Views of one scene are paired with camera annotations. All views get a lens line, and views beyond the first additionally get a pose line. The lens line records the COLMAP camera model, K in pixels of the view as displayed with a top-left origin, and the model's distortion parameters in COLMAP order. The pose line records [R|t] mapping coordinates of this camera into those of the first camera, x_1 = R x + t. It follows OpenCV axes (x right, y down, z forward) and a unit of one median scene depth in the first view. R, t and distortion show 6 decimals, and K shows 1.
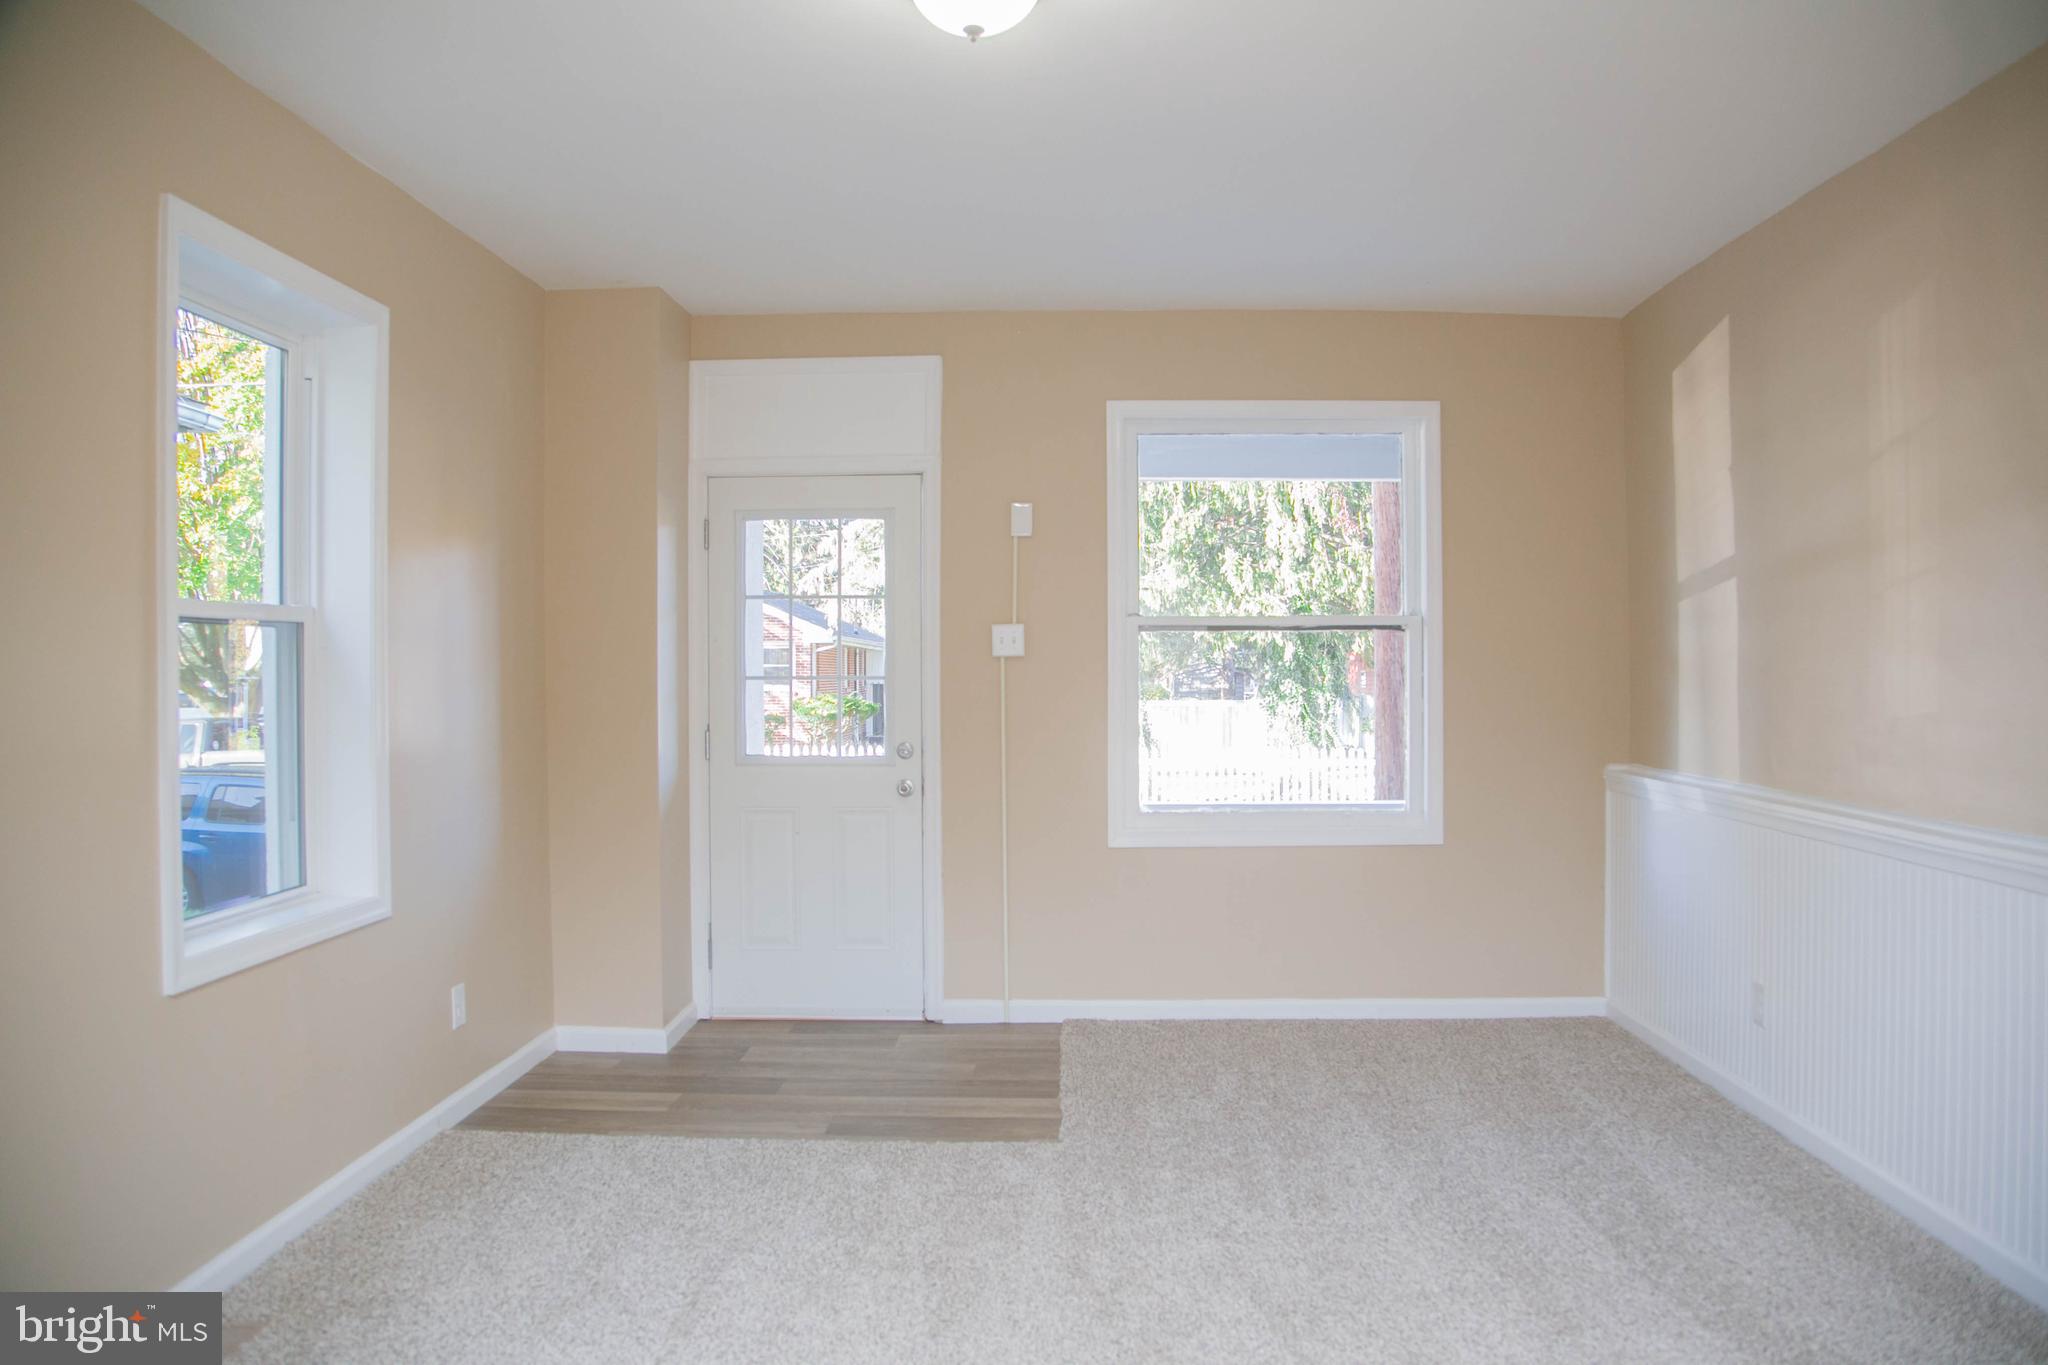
lens RADIAL K [[1398.4, 0, 1005.3], [0, 1398.4, 678.1], [0, 0, 1]] dist [-0.103820, 0.061232]
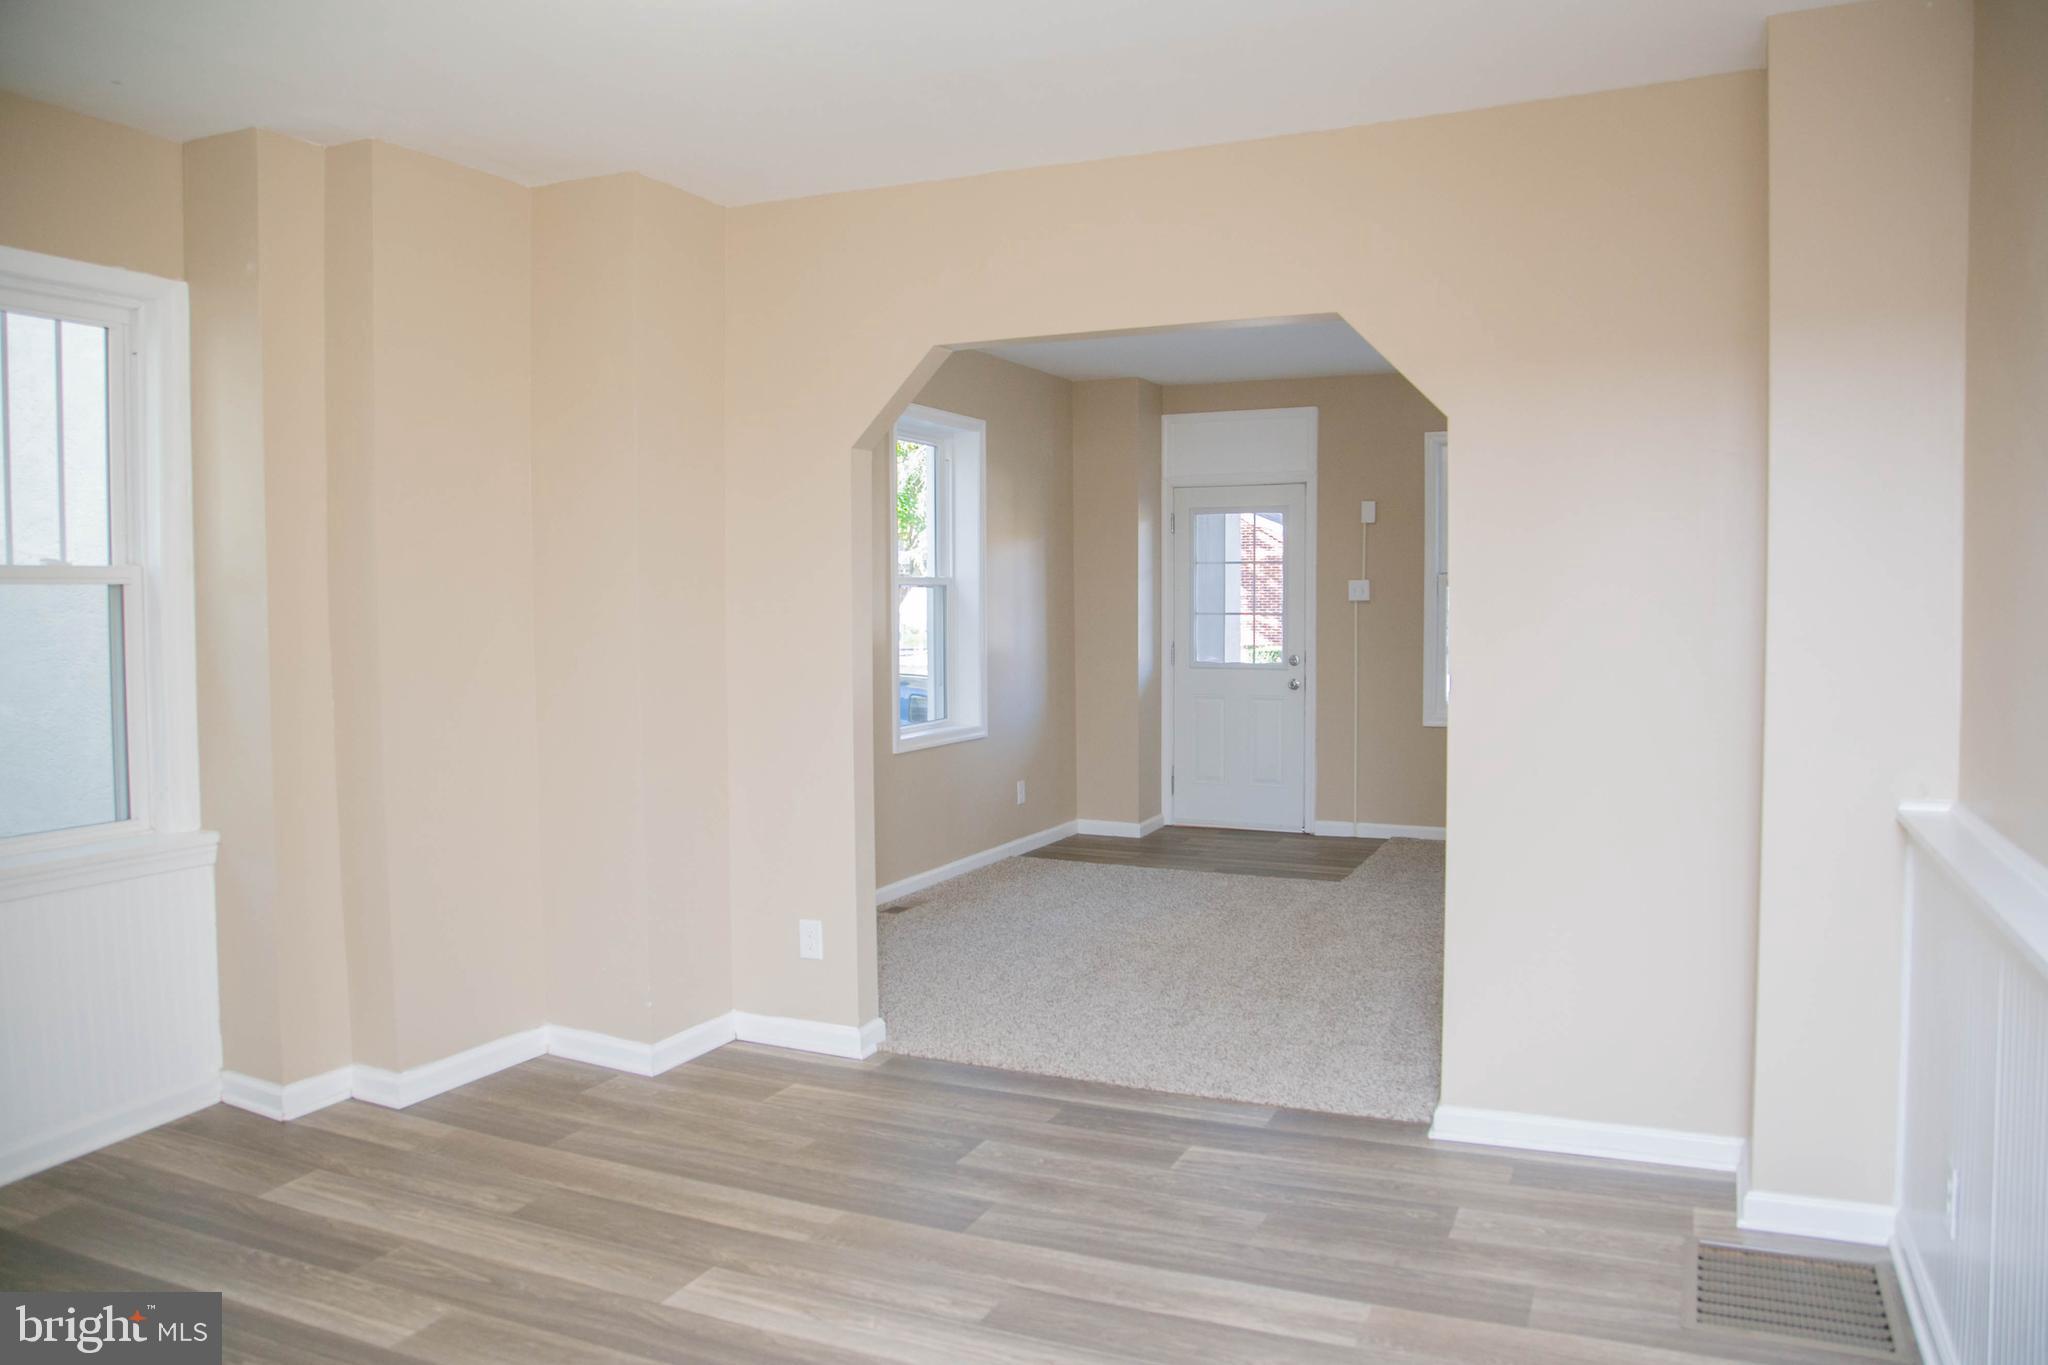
lens RADIAL K [[1399.6, 0, 1052.0], [0, 1399.6, 674.9], [0, 0, 1]] dist [-0.109654, 0.069168]
pose [[0.929900, 0.022885, -0.367099, 0.264100], [-0.004350, 0.998677, 0.051239, -0.011755], [0.367786, -0.046050, 0.928770, -0.585144]]
